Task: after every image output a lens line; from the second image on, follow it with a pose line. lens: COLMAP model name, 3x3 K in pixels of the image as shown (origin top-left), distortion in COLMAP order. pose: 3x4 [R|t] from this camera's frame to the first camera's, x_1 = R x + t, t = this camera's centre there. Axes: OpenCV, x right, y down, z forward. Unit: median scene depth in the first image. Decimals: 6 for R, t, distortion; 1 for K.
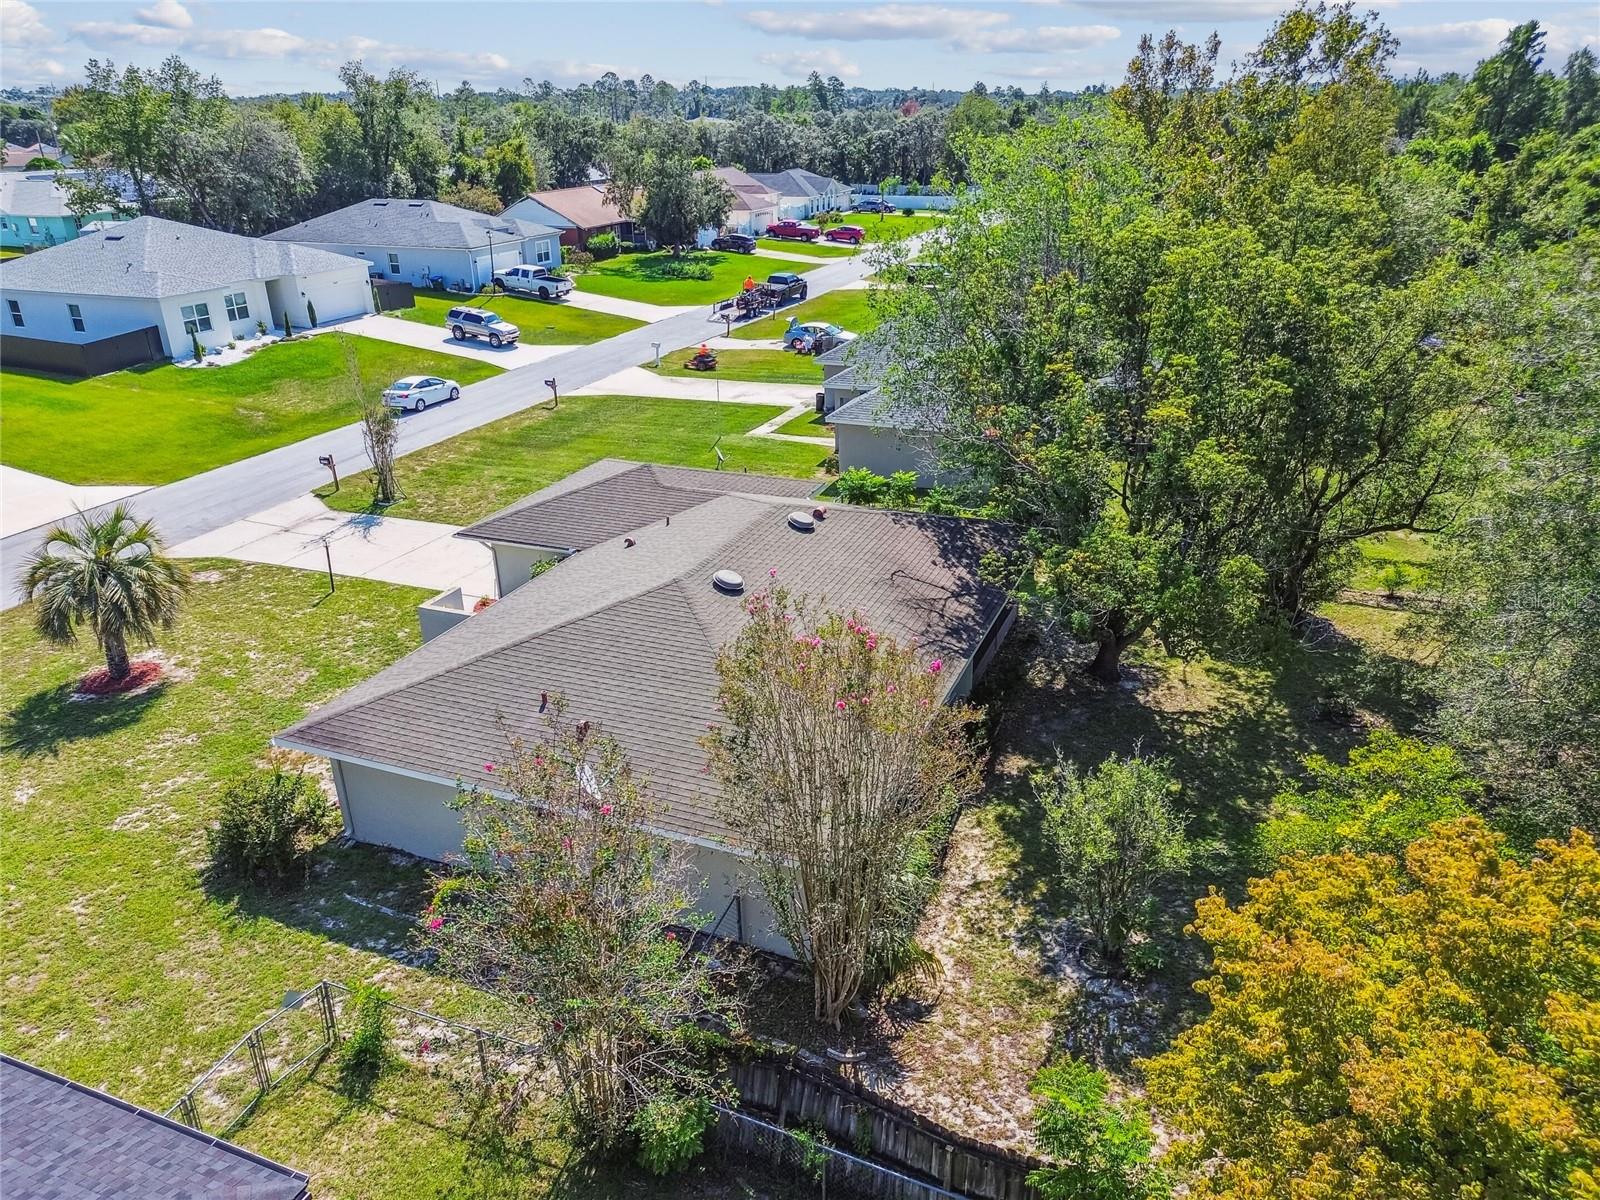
lens RADIAL K [[1133.4, 0, 802.6], [0, 1133.4, 602.6], [0, 0, 1]] dist [0.066813, -0.066086]
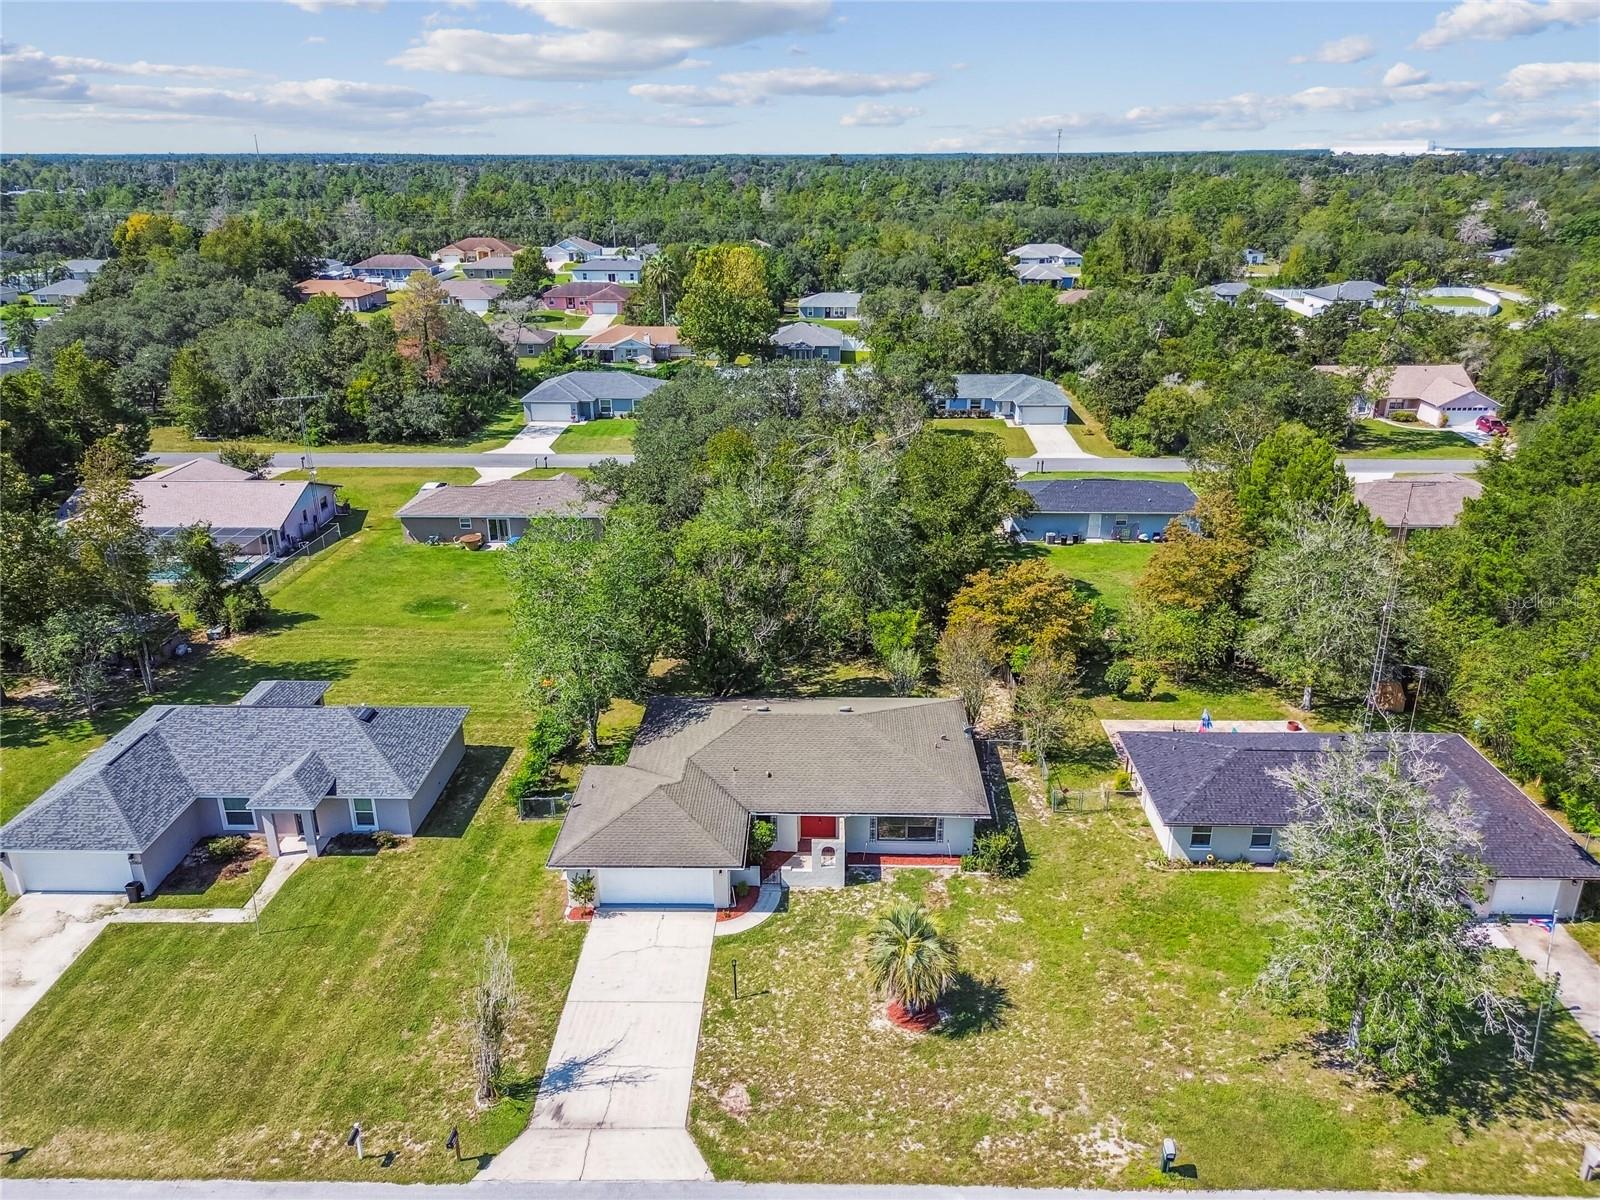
lens RADIAL K [[1142.1, 0, 800.0], [0, 1142.1, 600.0], [0, 0, 1]] dist [0.061382, -0.055945]
pose [[-0.358492, -0.318099, 0.877665, -0.775260], [0.383317, 0.807086, 0.449088, -0.495113], [-0.851206, 0.497419, -0.167400, 0.525500]]
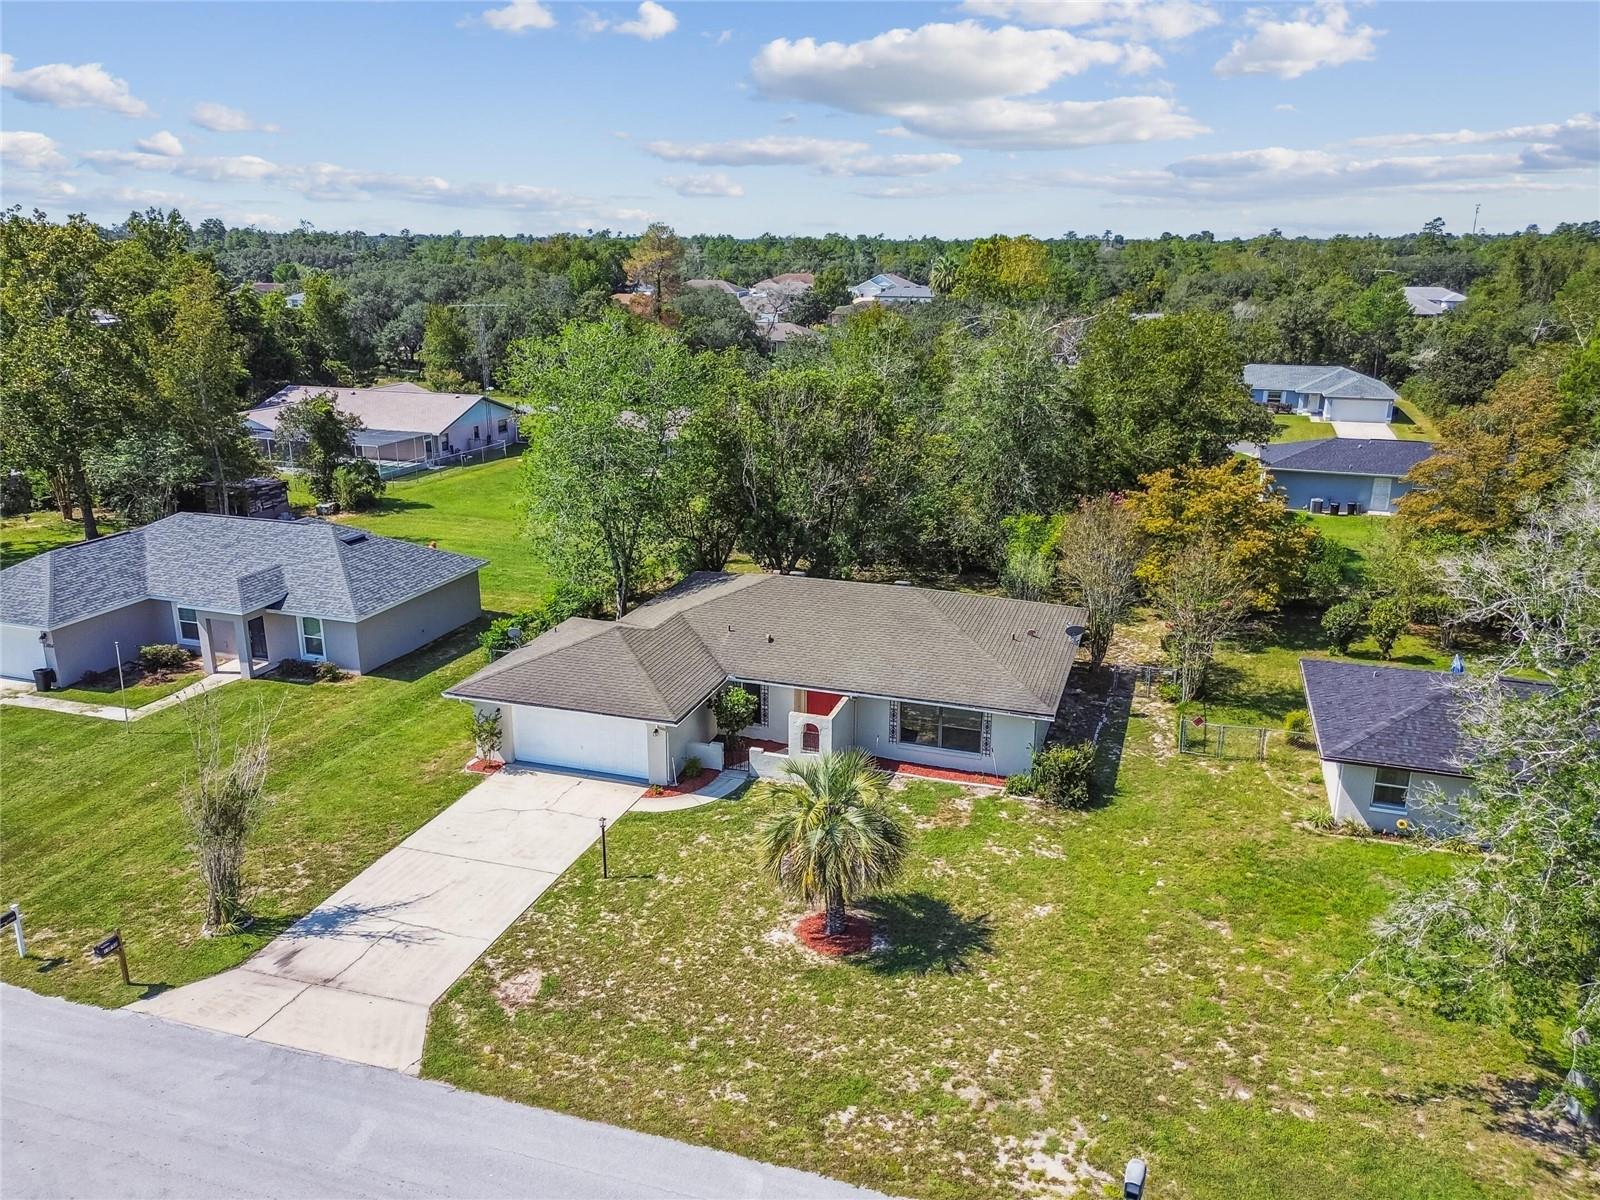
lens RADIAL K [[1173.9, 0, 803.0], [0, 1173.9, 607.2], [0, 0, 1]] dist [0.068941, -0.069770]
pose [[-0.076121, -0.277793, 0.957620, -0.685378], [0.395774, 0.873092, 0.284733, -0.215443], [-0.915188, 0.400675, 0.043483, 0.416943]]
